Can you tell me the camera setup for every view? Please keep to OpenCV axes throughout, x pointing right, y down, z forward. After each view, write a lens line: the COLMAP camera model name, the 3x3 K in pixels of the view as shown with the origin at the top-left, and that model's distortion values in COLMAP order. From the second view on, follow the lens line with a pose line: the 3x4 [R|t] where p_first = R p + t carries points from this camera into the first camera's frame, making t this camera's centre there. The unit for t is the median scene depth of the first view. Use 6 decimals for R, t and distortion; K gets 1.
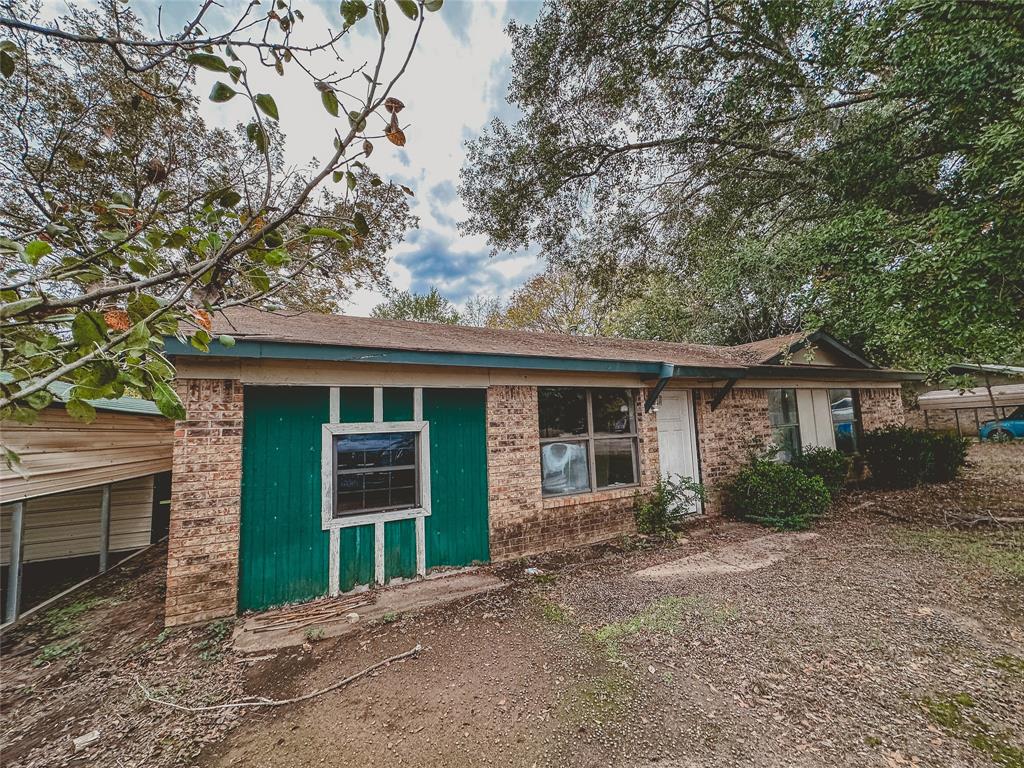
lens RADIAL K [[408.0, 0, 511.3], [0, 408.0, 385.6], [0, 0, 1]] dist [-0.002311, 0.000582]
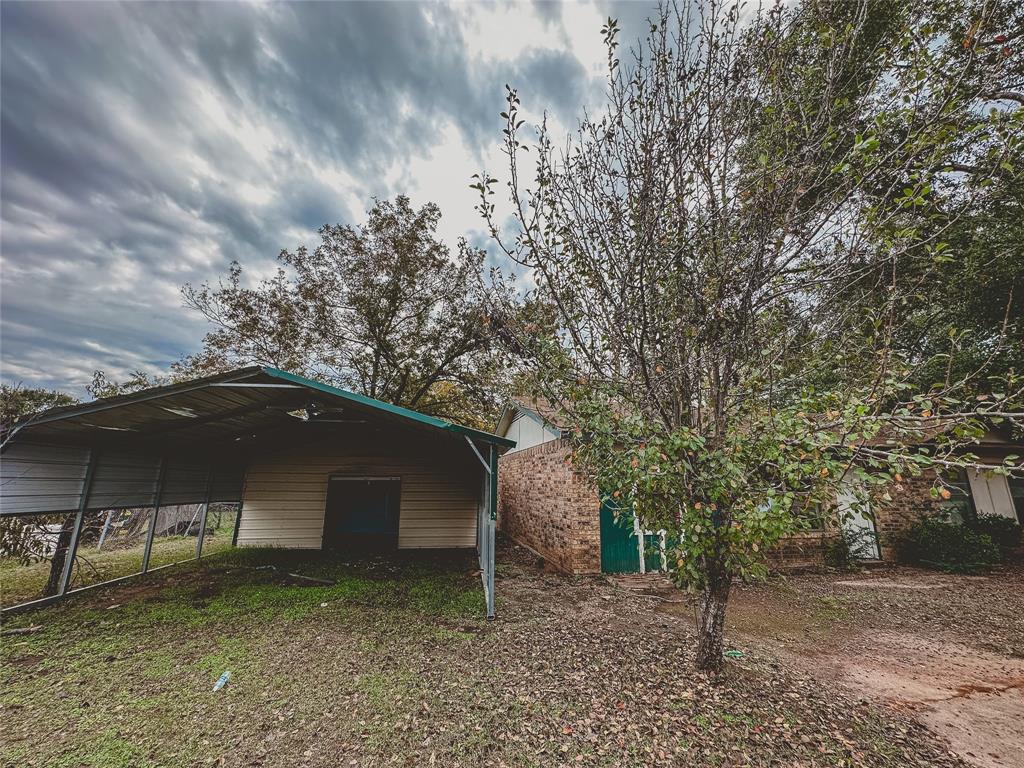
lens RADIAL K [[408.0, 0, 511.3], [0, 408.0, 385.6], [0, 0, 1]] dist [-0.002311, 0.000582]
pose [[0.965729, -0.008499, -0.259413, -0.427815], [-0.024499, 0.992017, -0.123704, -0.059019], [0.258394, 0.125820, 0.957811, -0.812383]]
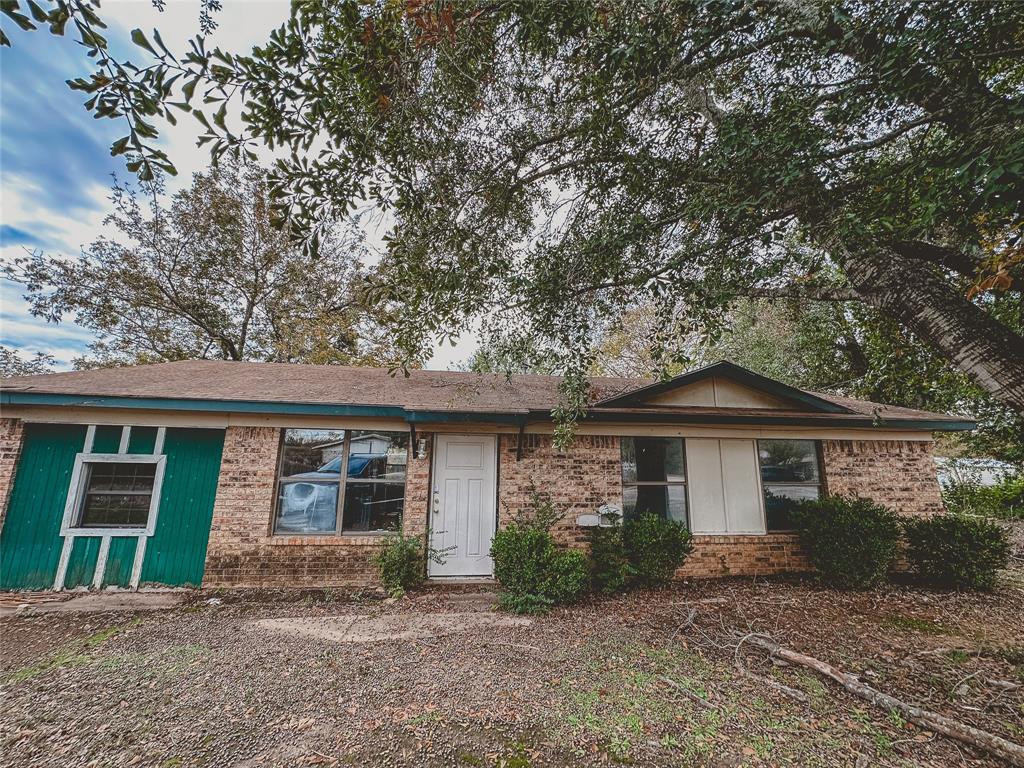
lens RADIAL K [[408.0, 0, 511.3], [0, 408.0, 385.6], [0, 0, 1]] dist [-0.002311, 0.000582]
pose [[0.934709, -0.010509, -0.355259, 1.102765], [-0.019713, 0.996491, -0.081343, -0.036932], [0.354867, 0.083035, 0.931222, 0.218915]]
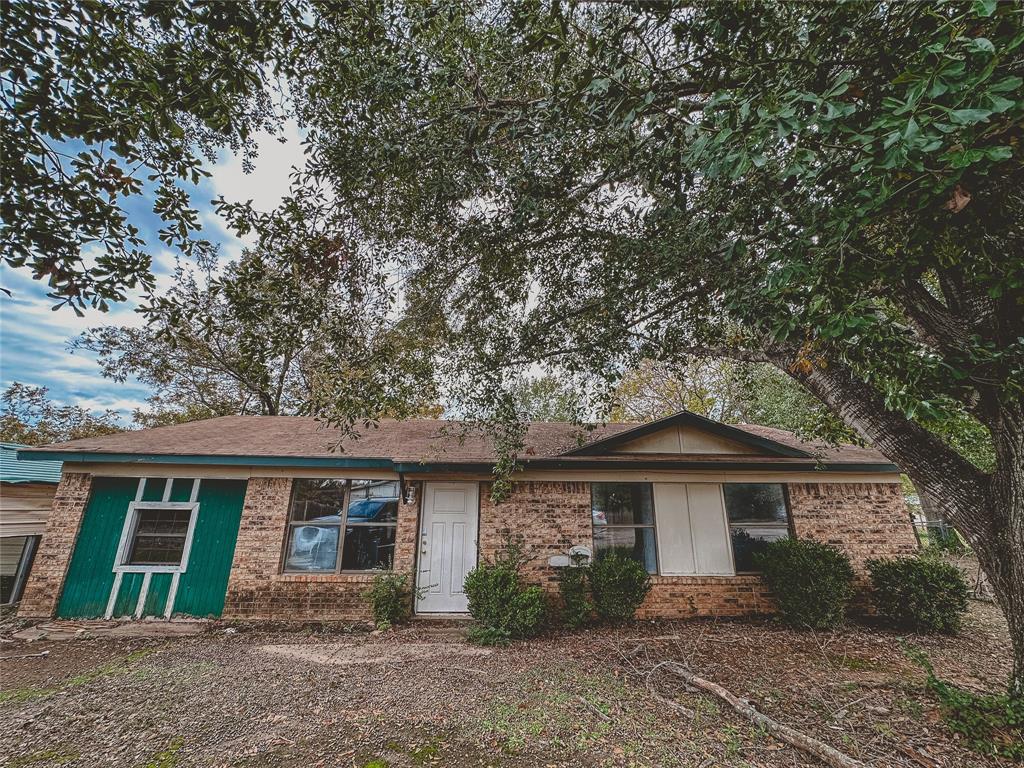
lens RADIAL K [[408.0, 0, 511.3], [0, 408.0, 385.6], [0, 0, 1]] dist [-0.002311, 0.000582]
pose [[0.904377, -0.069670, -0.421008, 1.334740], [-0.005659, 0.984538, -0.175080, -0.068933], [0.426696, 0.160721, 0.889999, 0.124136]]
